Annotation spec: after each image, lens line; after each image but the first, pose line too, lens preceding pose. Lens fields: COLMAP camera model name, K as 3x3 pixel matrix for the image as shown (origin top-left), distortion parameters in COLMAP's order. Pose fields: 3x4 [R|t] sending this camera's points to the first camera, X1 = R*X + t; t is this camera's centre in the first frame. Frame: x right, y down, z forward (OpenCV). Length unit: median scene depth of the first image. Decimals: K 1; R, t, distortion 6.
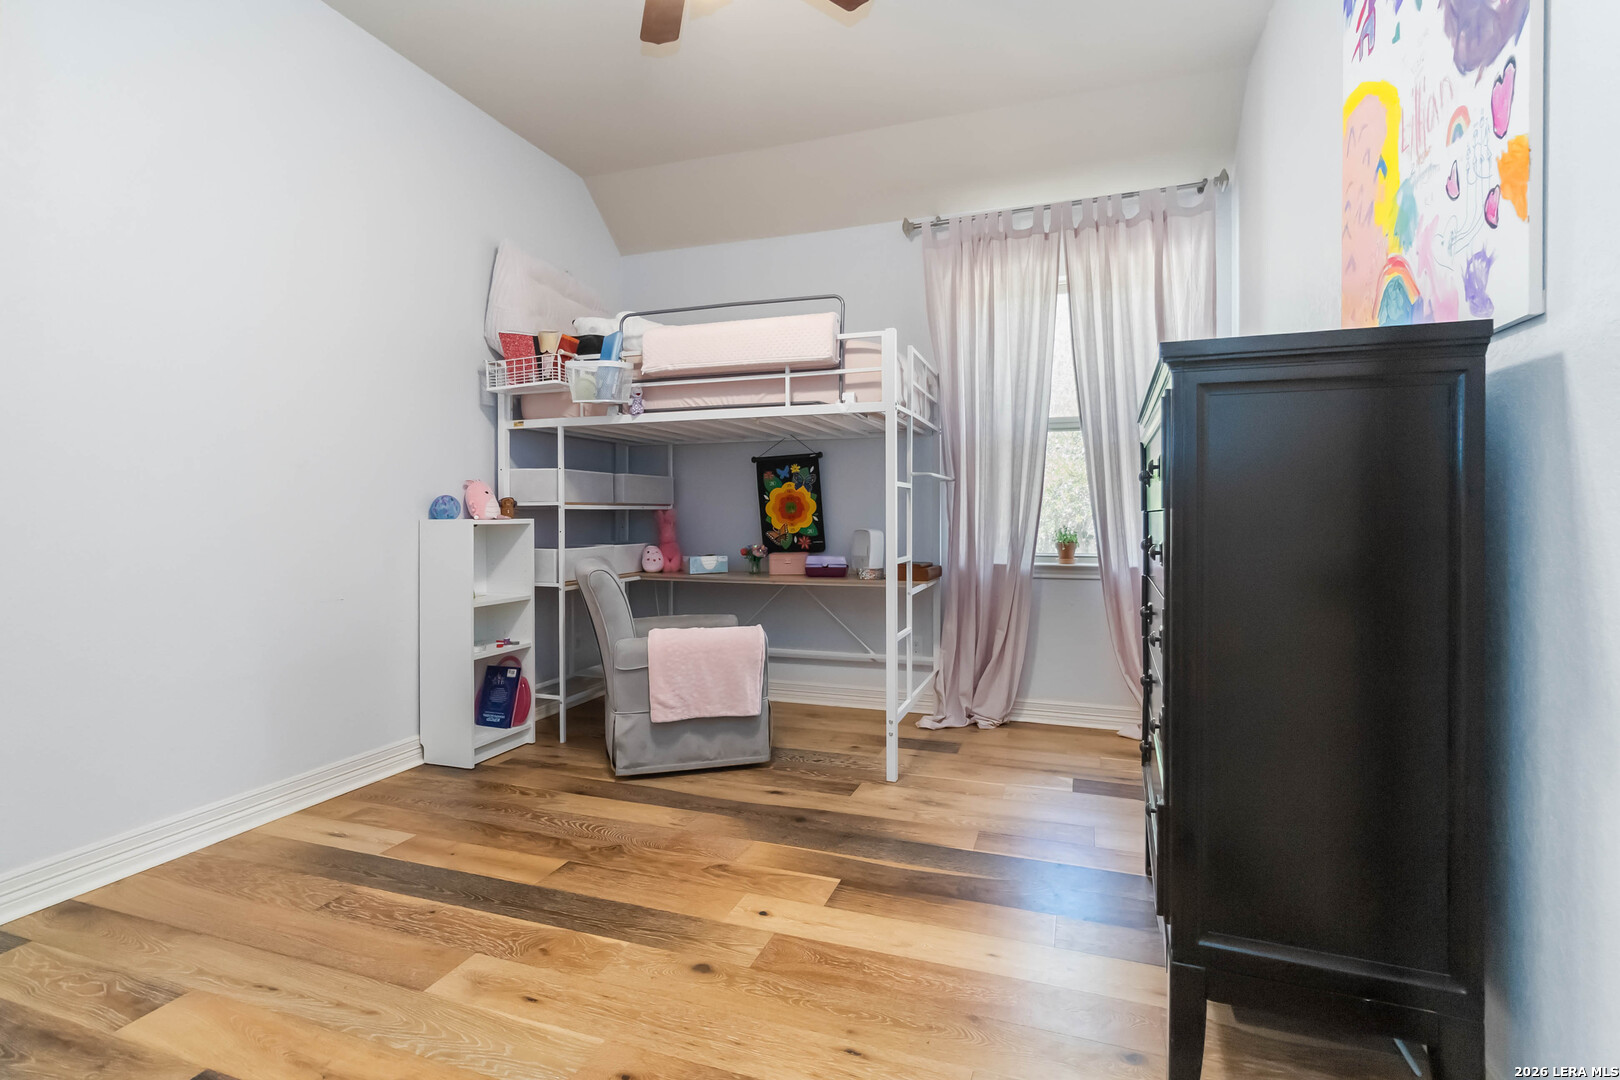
lens RADIAL K [[765.6, 0, 820.5], [0, 765.6, 503.7], [0, 0, 1]] dist [-0.000389, 0.001779]
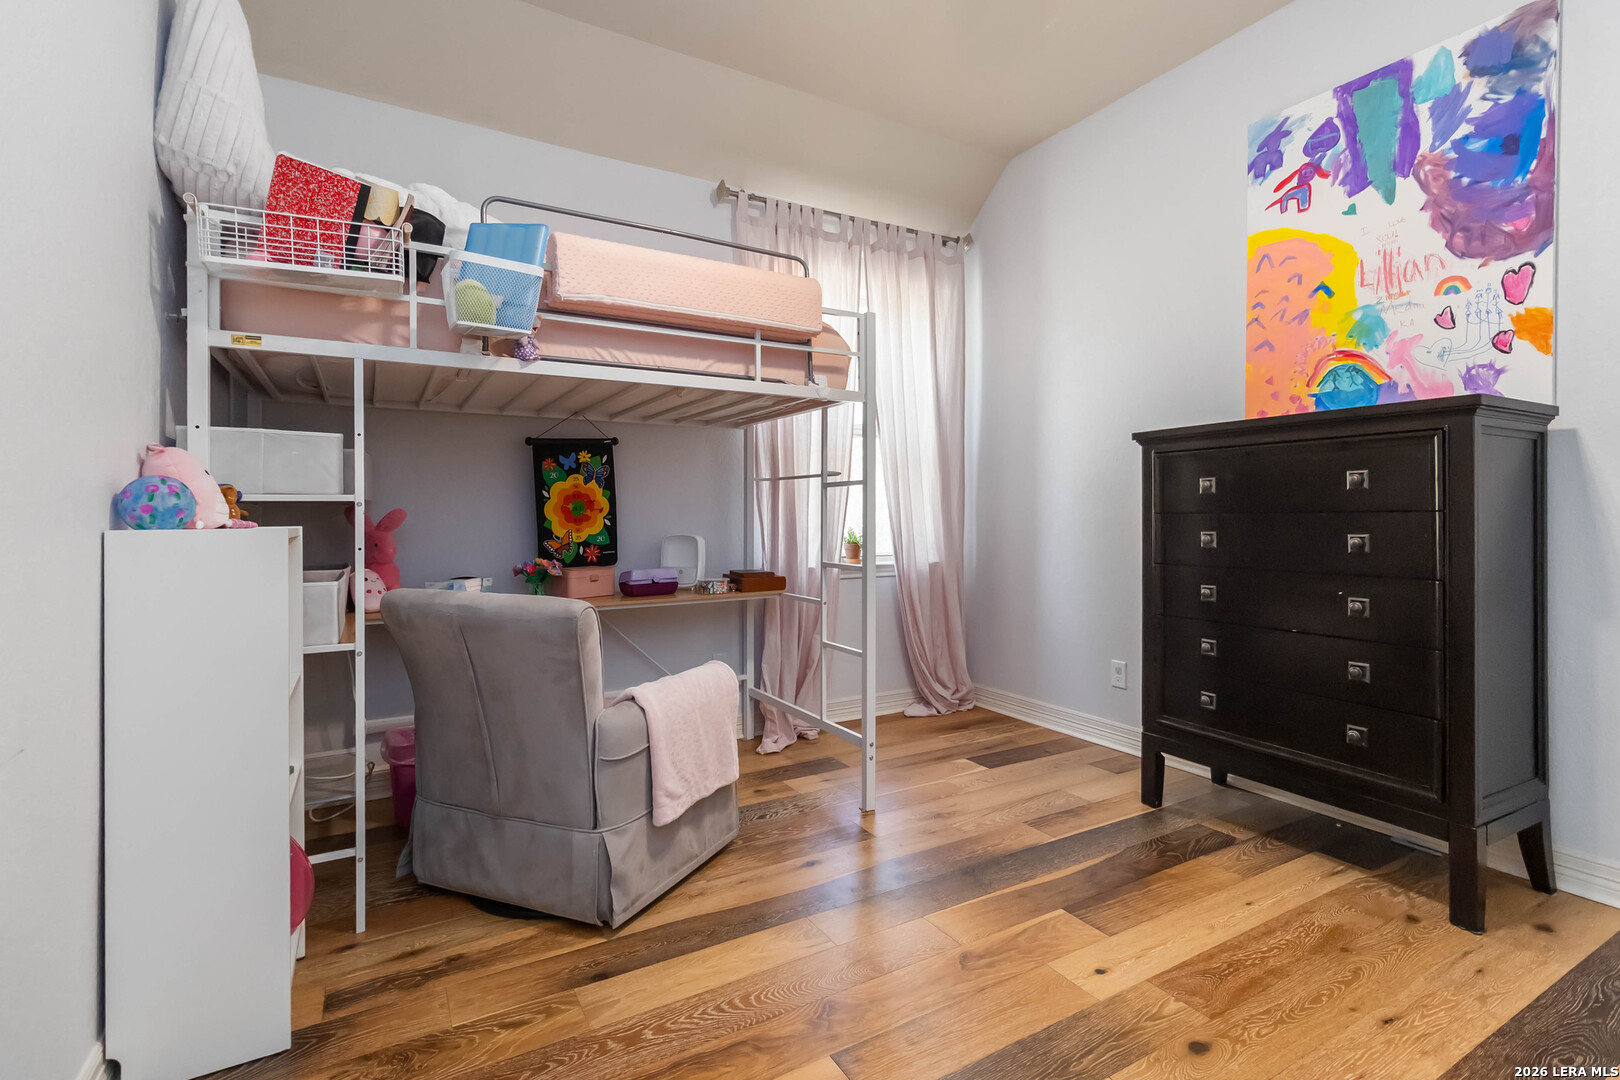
lens RADIAL K [[765.6, 0, 820.5], [0, 765.6, 503.7], [0, 0, 1]] dist [-0.000389, 0.001779]
pose [[0.643929, 0.010879, 0.765008, -0.577235], [-0.007657, 0.999940, -0.007775, 0.005901], [-0.765047, -0.000851, 0.643974, 0.411570]]
